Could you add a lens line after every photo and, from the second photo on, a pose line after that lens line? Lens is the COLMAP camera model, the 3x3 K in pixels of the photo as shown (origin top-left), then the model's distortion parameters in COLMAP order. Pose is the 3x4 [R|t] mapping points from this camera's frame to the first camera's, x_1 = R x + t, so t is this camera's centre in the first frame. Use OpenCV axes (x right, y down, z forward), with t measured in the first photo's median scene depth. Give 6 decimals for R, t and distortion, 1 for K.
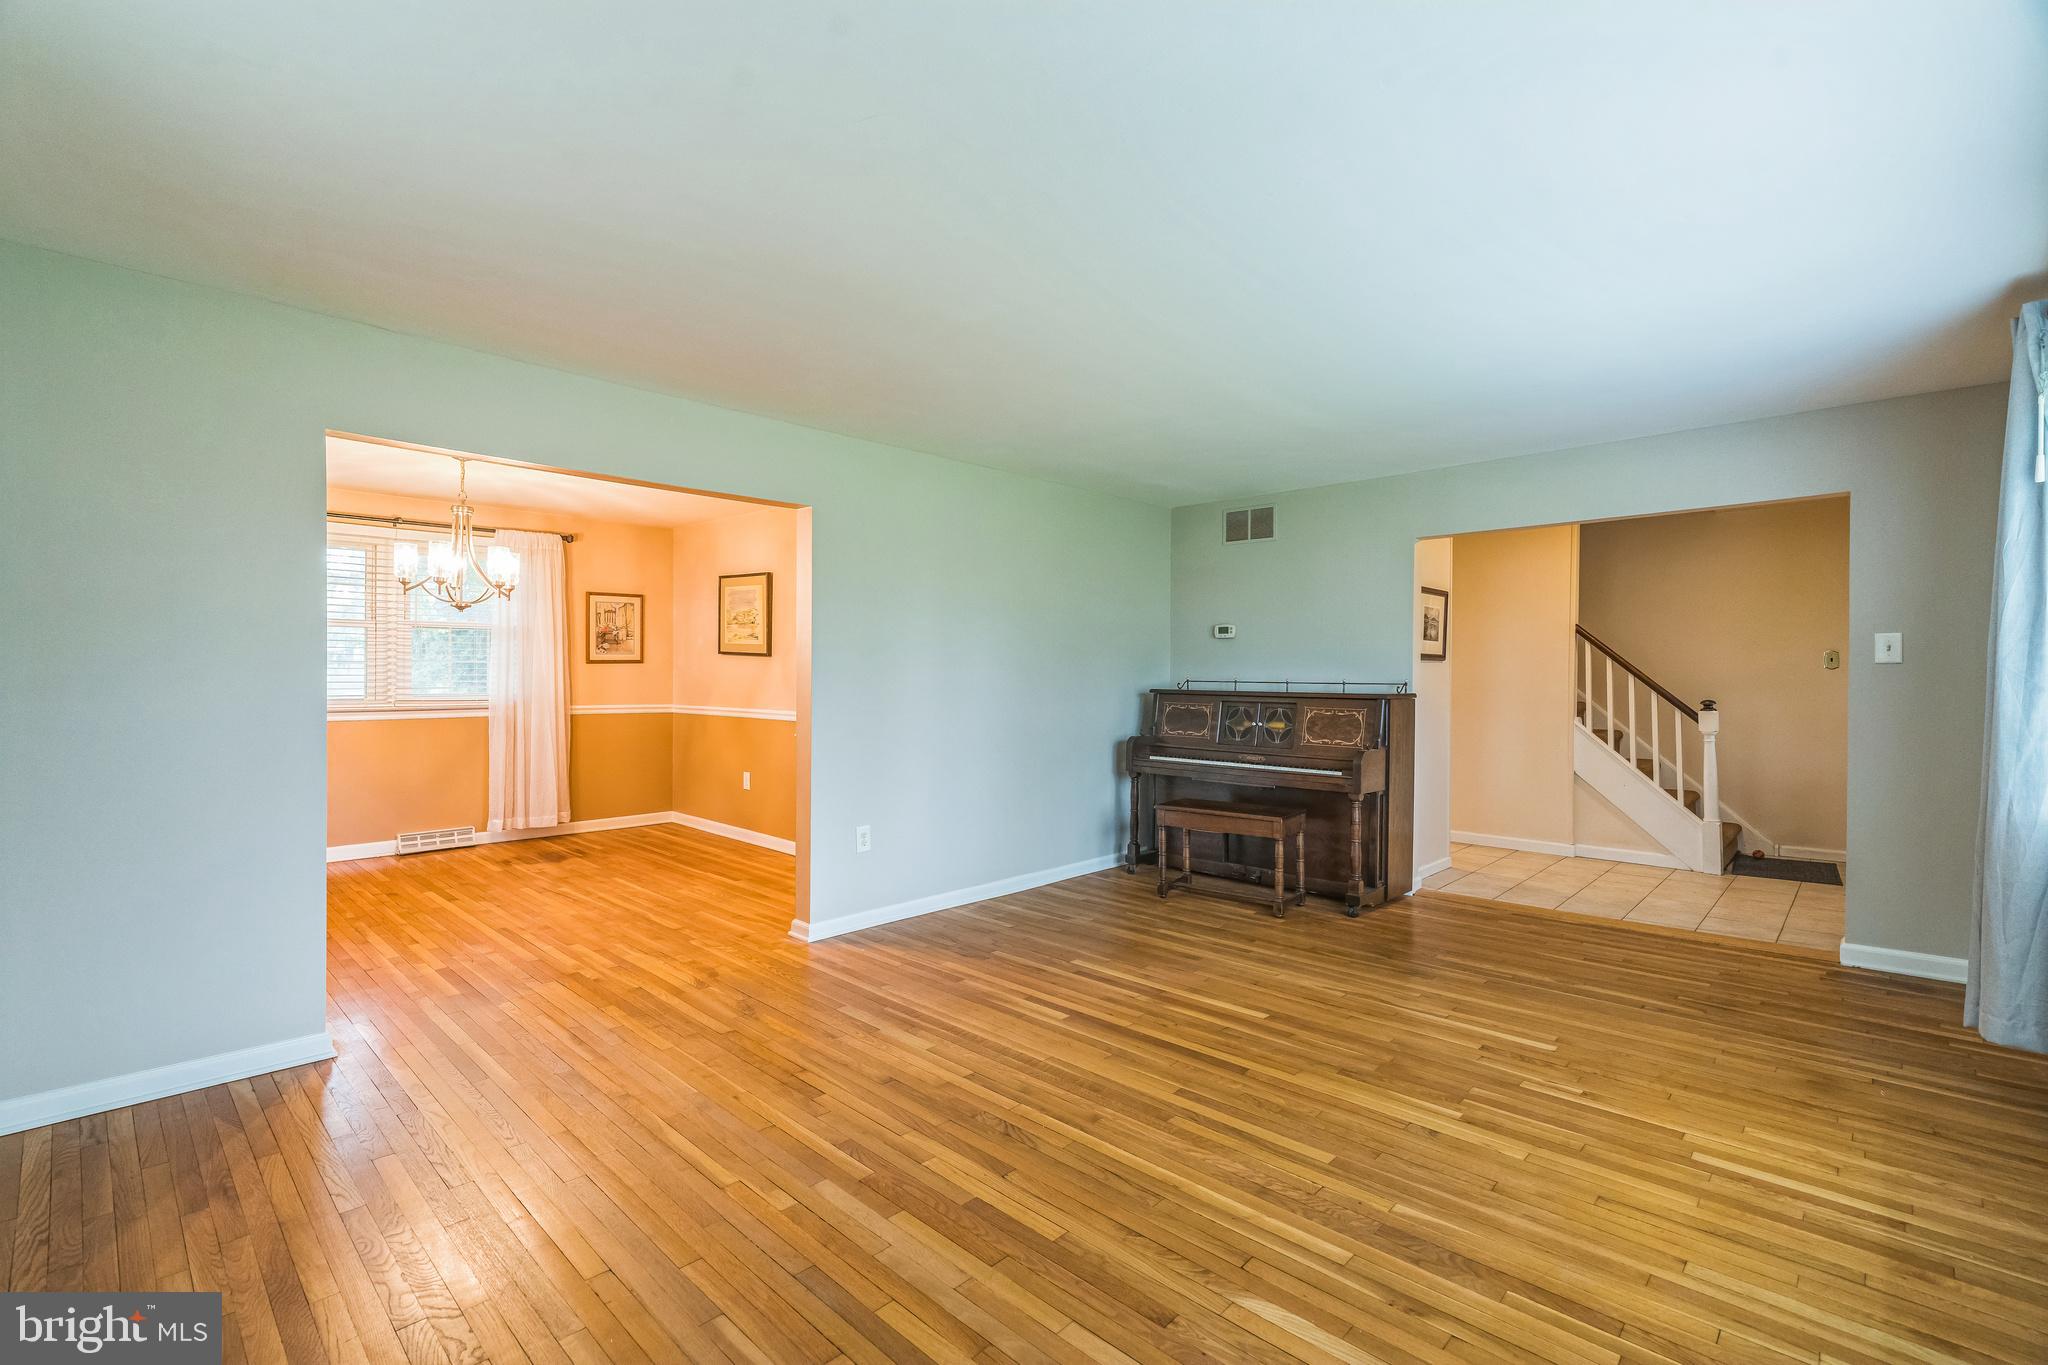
lens RADIAL K [[928.0, 0, 1009.5], [0, 928.0, 675.3], [0, 0, 1]] dist [-0.005302, 0.001117]
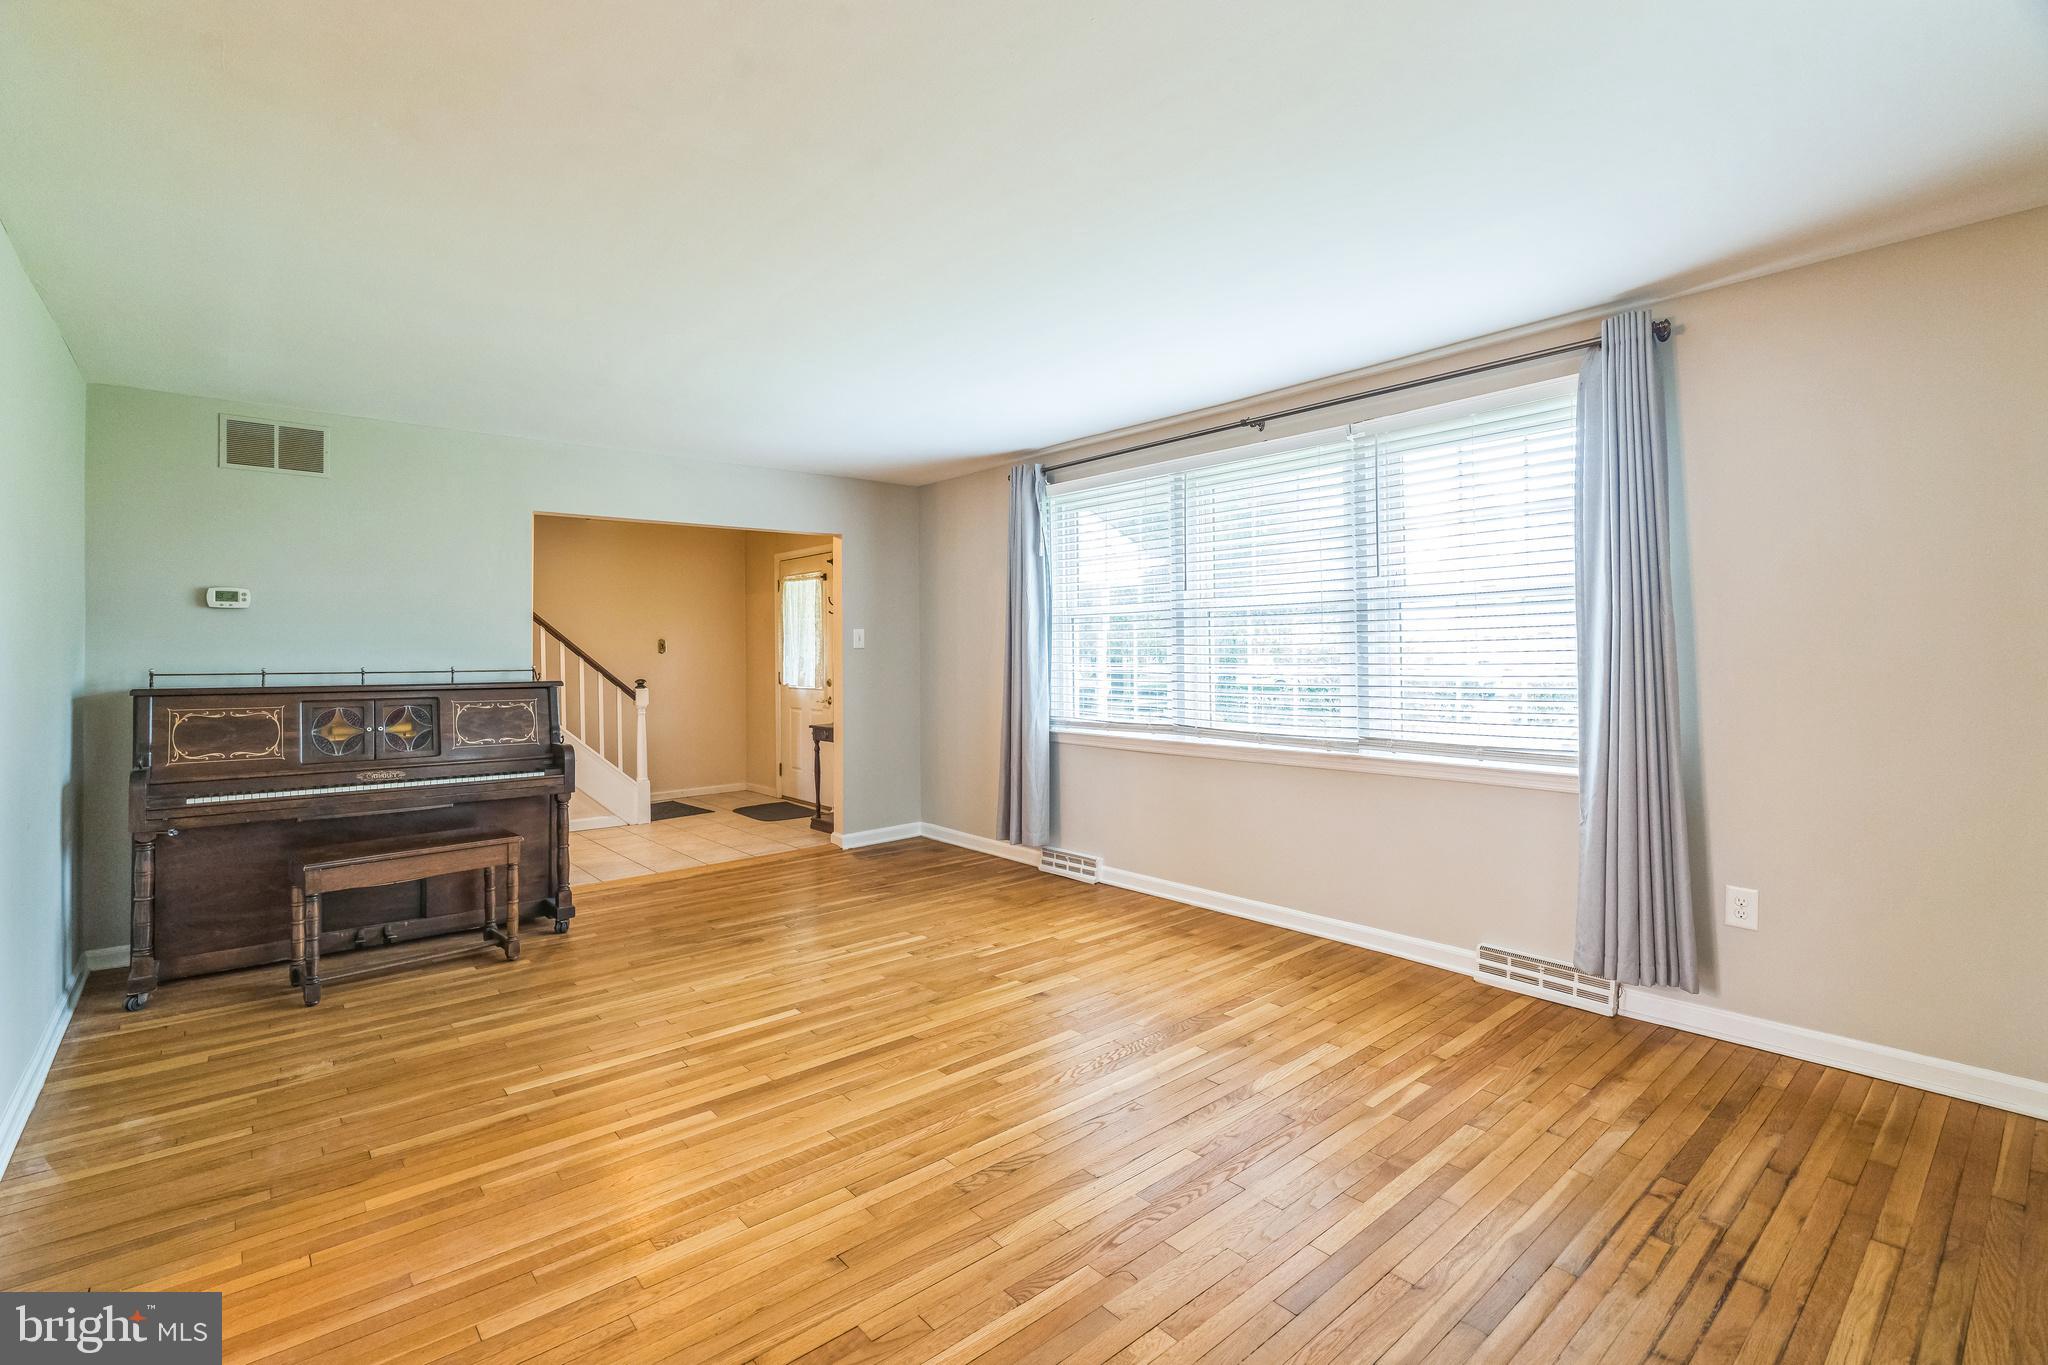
lens RADIAL K [[928.0, 0, 1019.6], [0, 928.0, 640.9], [0, 0, 1]] dist [-0.005302, 0.001117]
pose [[0.084156, 0.012009, 0.996380, -0.542573], [0.011674, 0.999847, -0.013037, -0.002499], [-0.996384, 0.012729, 0.084003, 0.550065]]
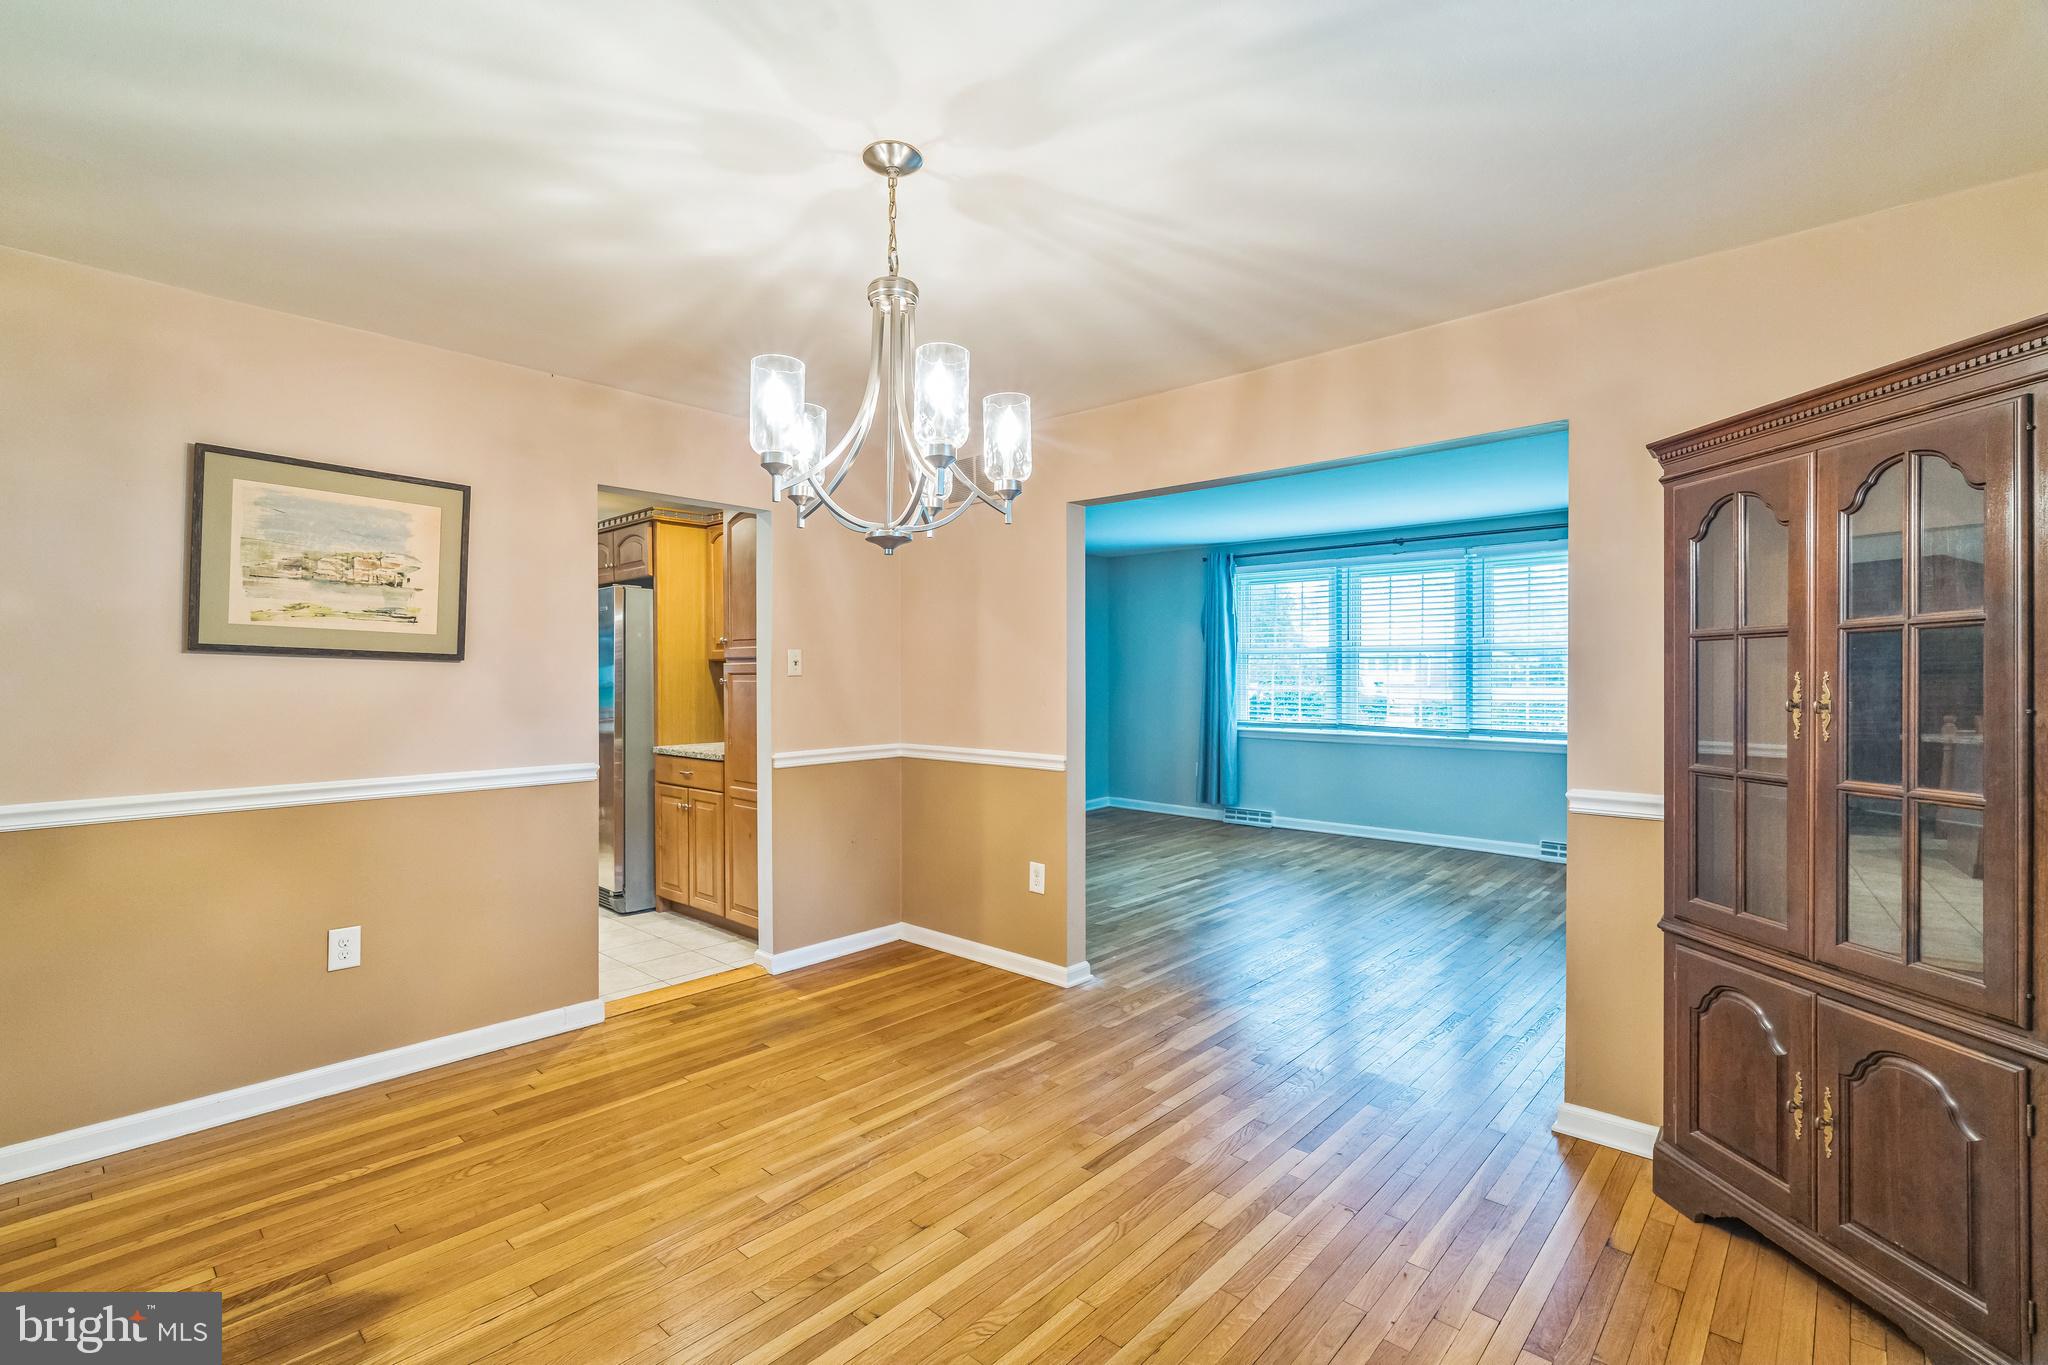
lens RADIAL K [[928.0, 0, 1017.2], [0, 928.0, 674.5], [0, 0, 1]] dist [-0.005302, 0.001117]
pose [[-0.040346, -0.006689, 0.999163, -1.163833], [0.003352, 0.999971, 0.006829, -0.023739], [-0.999180, 0.003625, -0.040322, 1.134180]]
